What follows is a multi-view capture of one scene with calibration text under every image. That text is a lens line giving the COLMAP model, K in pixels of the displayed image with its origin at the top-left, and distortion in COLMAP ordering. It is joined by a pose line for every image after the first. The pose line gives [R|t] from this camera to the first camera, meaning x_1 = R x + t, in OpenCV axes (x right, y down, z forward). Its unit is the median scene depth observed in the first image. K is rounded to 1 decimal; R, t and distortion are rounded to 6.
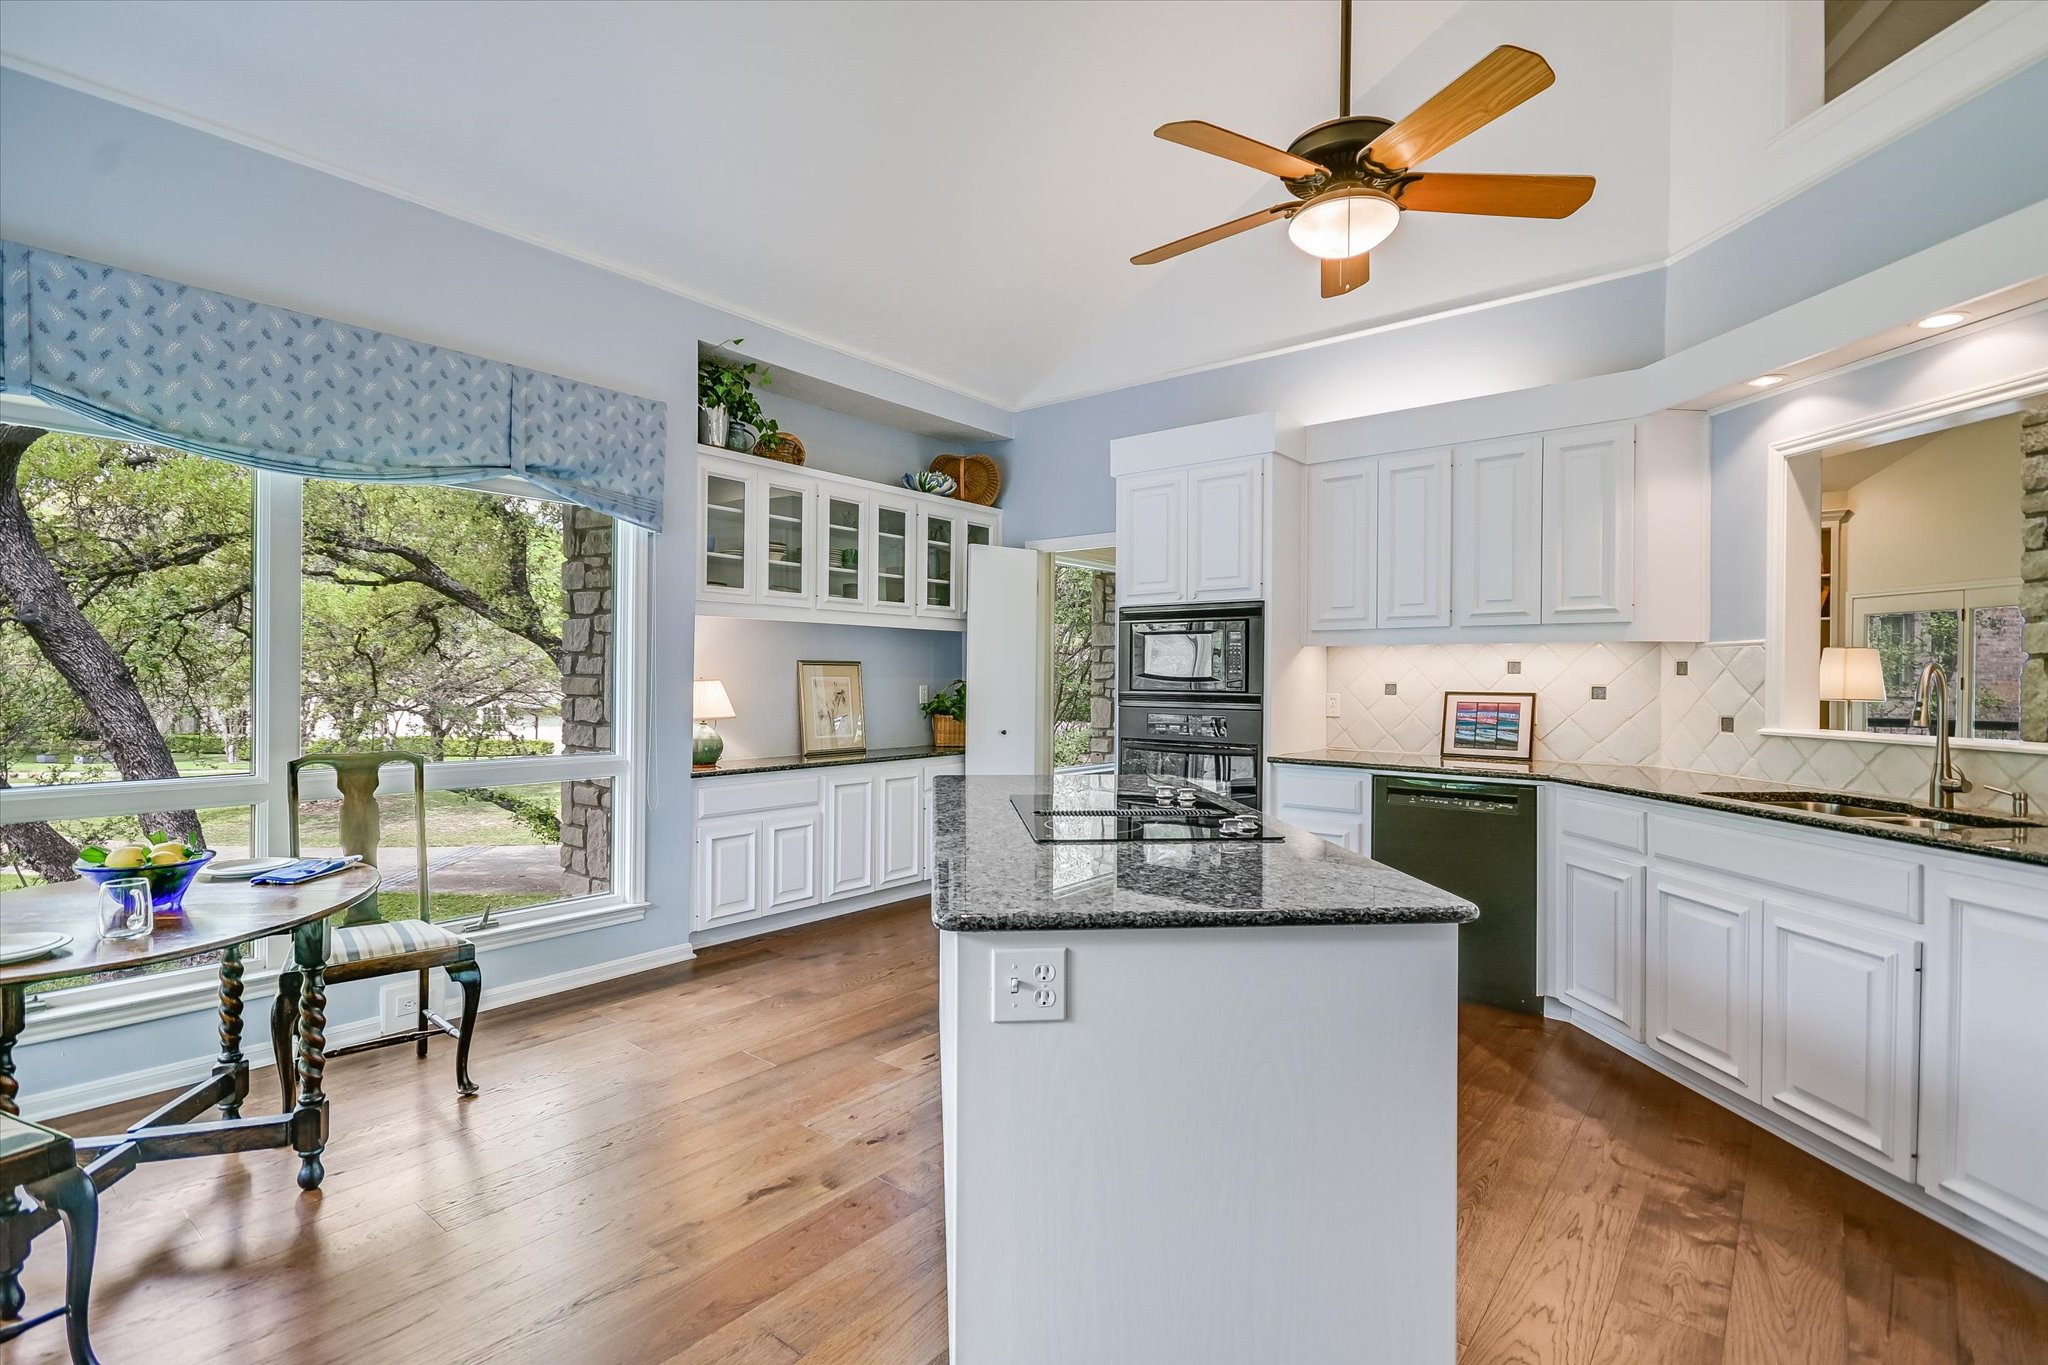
lens RADIAL K [[1000.3, 0, 1024.0], [0, 1000.3, 682.5], [0, 0, 1]] dist [0.011088, 0.000689]
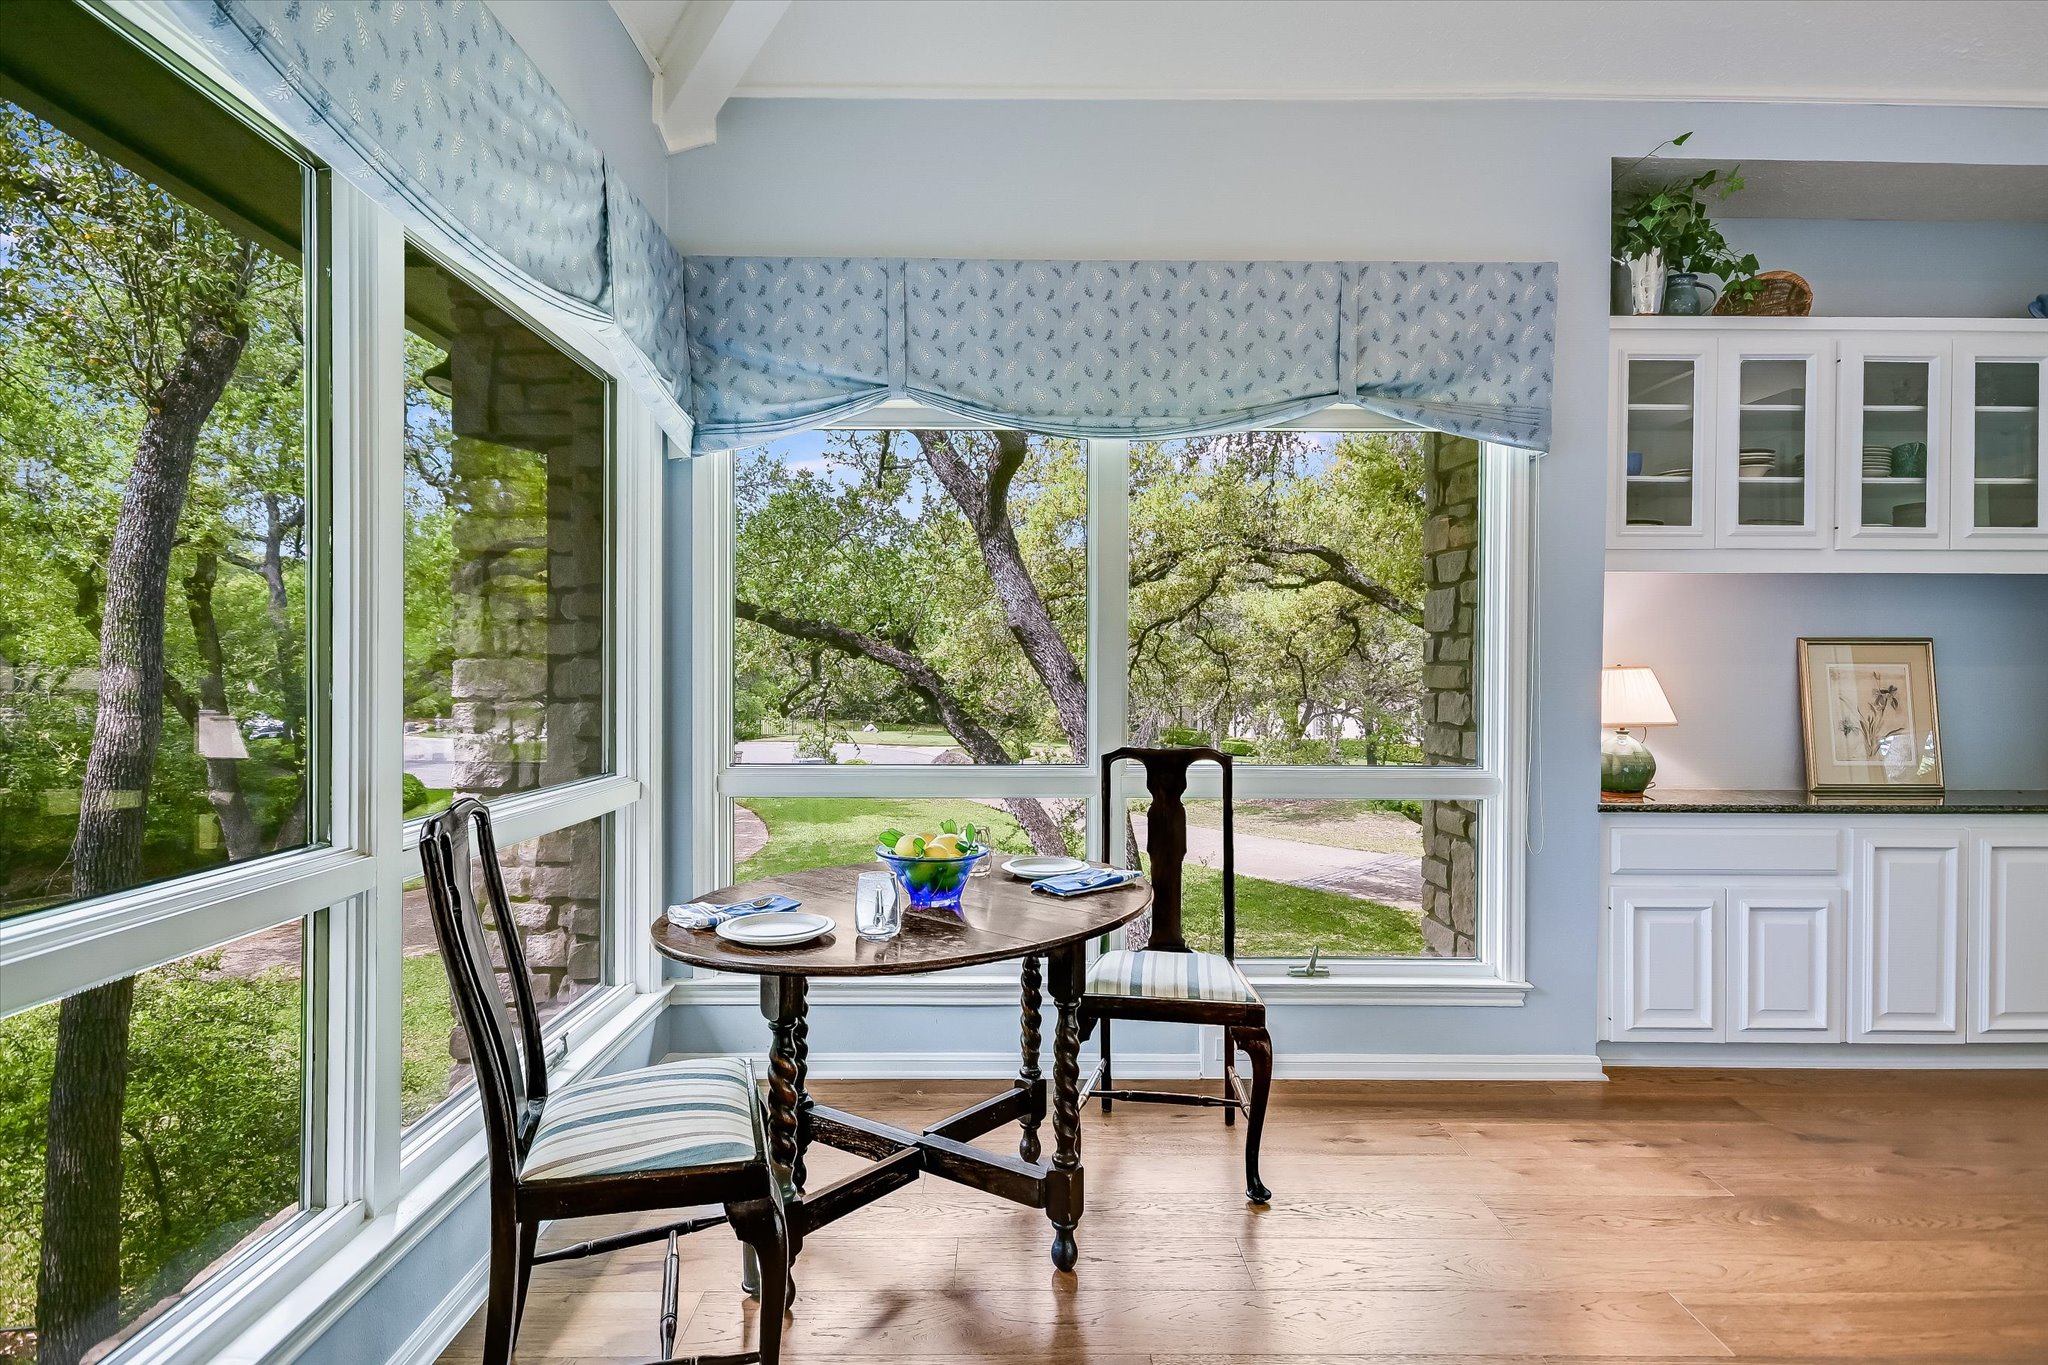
lens RADIAL K [[1024.9, 0, 1024.0], [0, 1024.9, 682.5], [0, 0, 1]] dist [0.000365, 0.012673]
pose [[0.635886, -0.001774, -0.771781, -0.044010], [-0.005068, 0.999966, -0.006474, 0.014559], [0.771767, 0.008028, 0.635855, 0.258805]]
